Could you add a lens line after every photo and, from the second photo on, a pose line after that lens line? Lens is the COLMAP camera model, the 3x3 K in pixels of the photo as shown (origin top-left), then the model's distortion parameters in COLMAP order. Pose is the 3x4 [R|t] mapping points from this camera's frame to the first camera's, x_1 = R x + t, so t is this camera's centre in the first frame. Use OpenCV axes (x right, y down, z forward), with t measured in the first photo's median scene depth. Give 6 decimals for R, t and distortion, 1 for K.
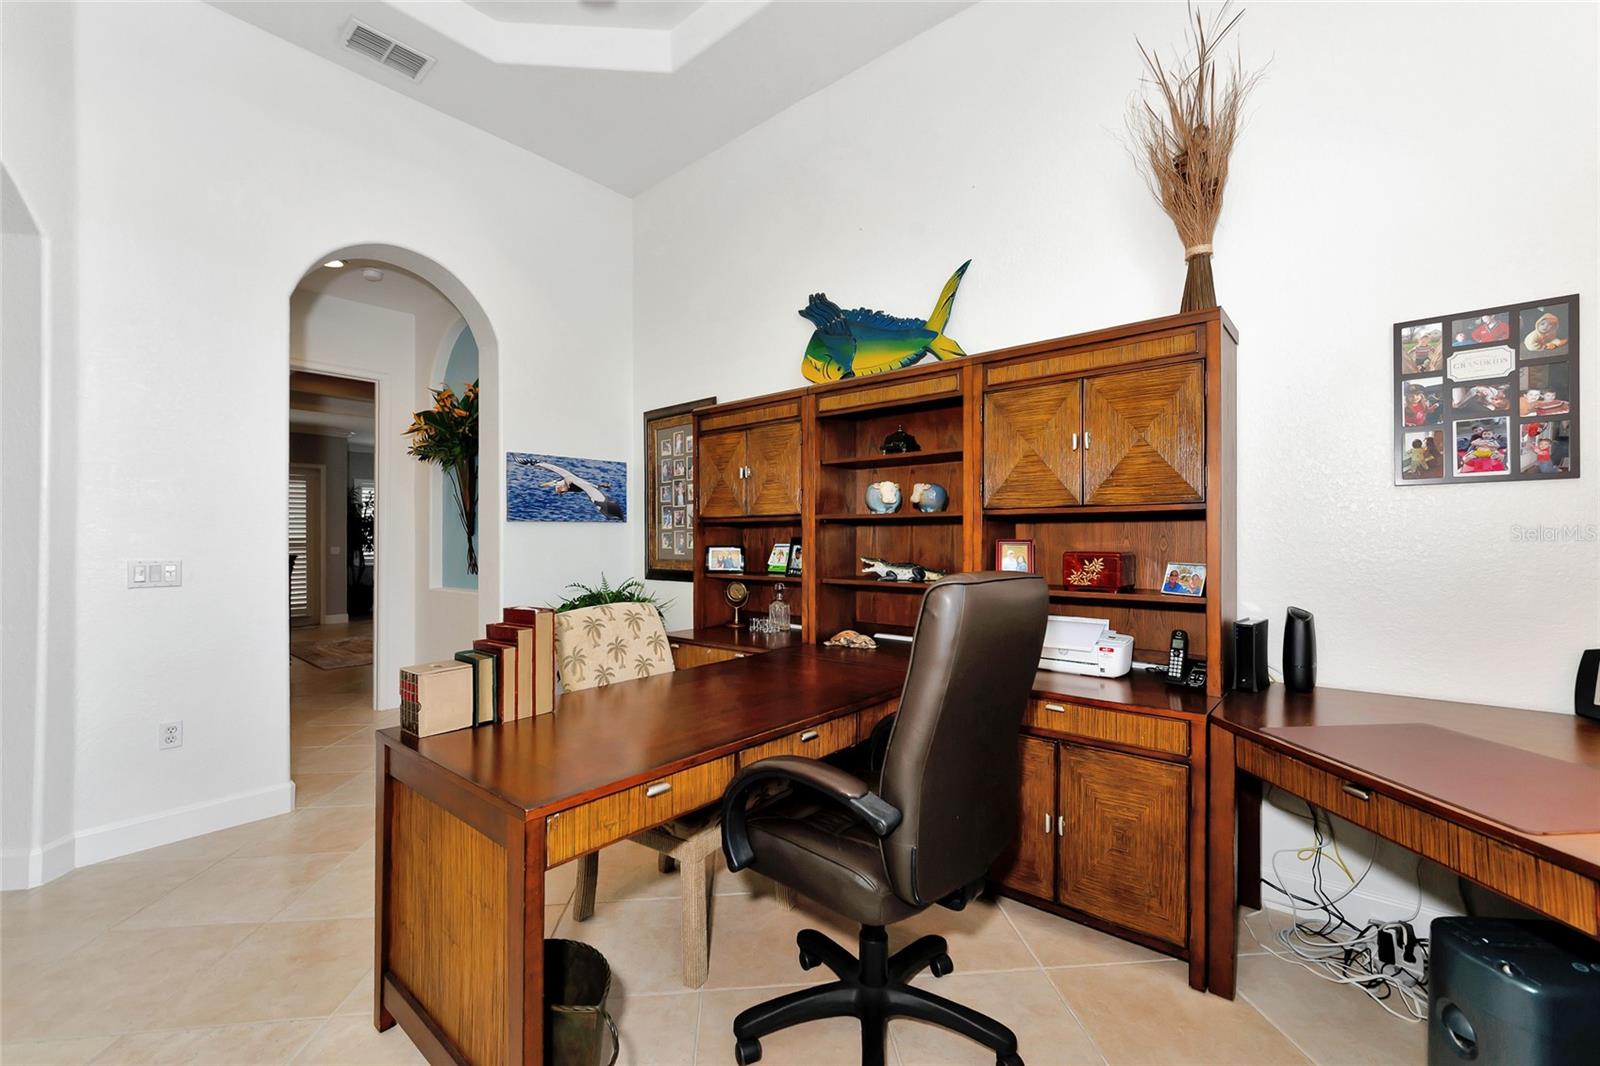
lens RADIAL K [[647.2, 0, 800.1], [0, 647.2, 532.8], [0, 0, 1]] dist [-0.019158, -0.000127]
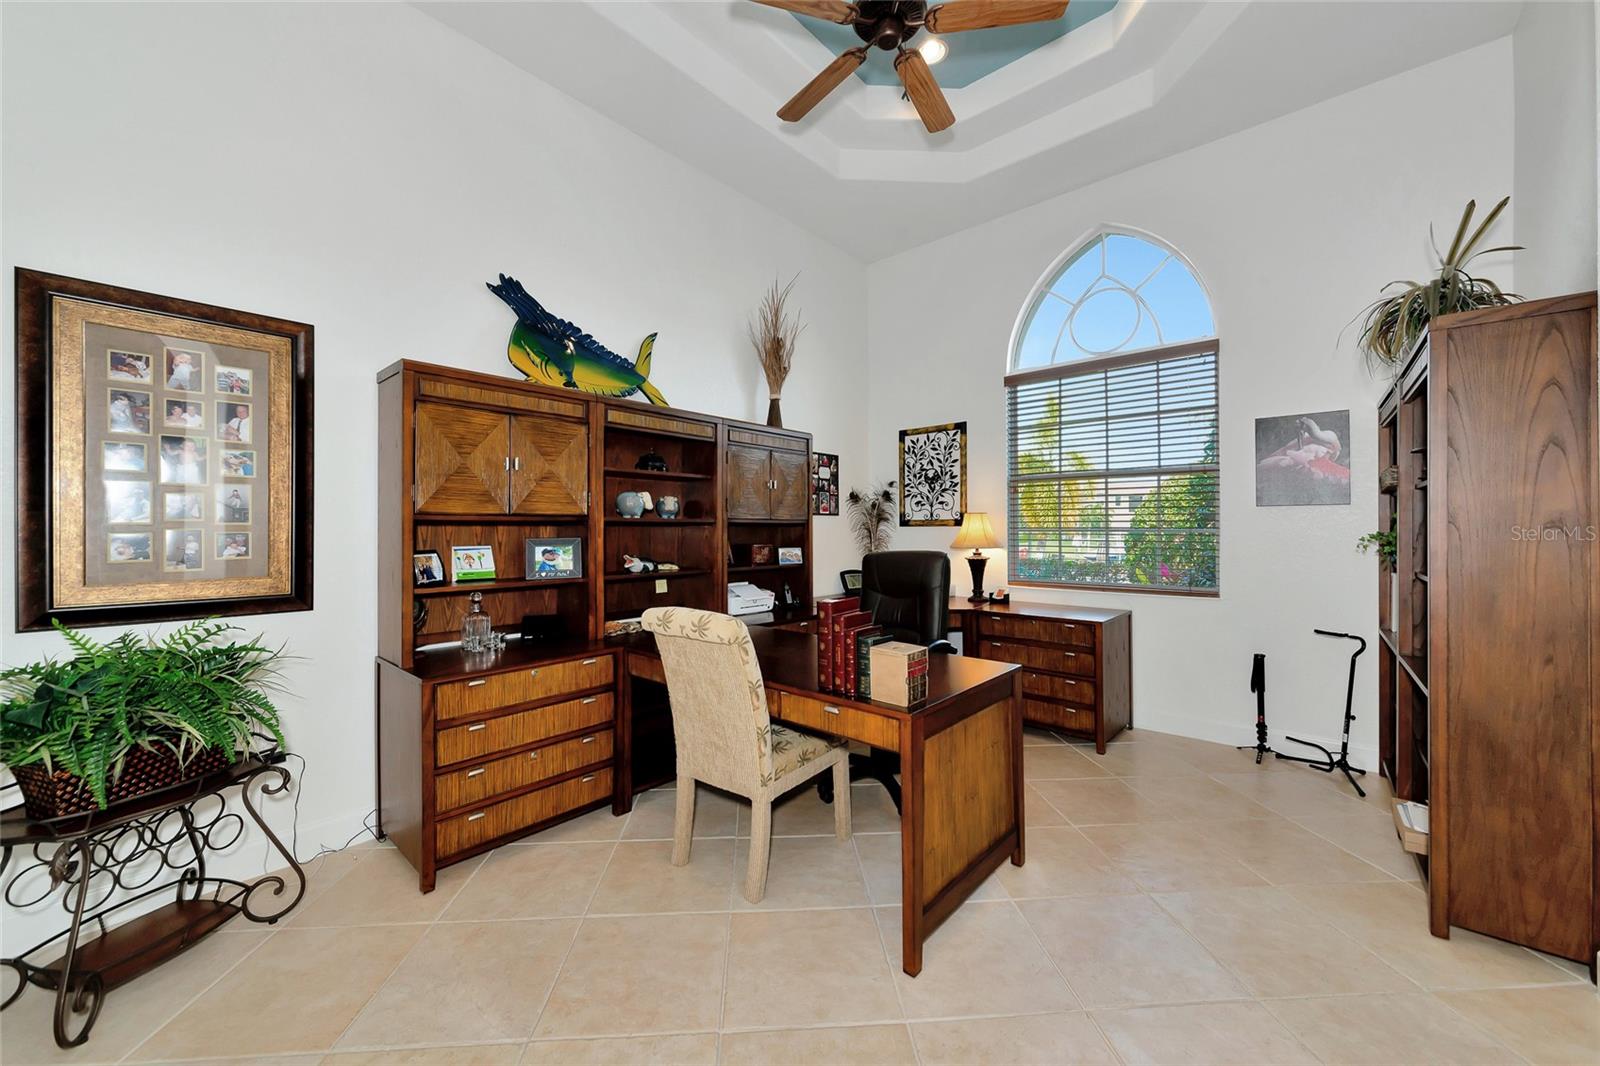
lens RADIAL K [[614.4, 0, 801.1], [0, 614.4, 534.3], [0, 0, 1]] dist [0.002606, 0.000286]
pose [[0.017154, 0.003222, 0.999848, -0.990014], [0.002909, 0.999990, -0.003273, 0.005681], [-0.999849, 0.002965, 0.017145, 0.656235]]
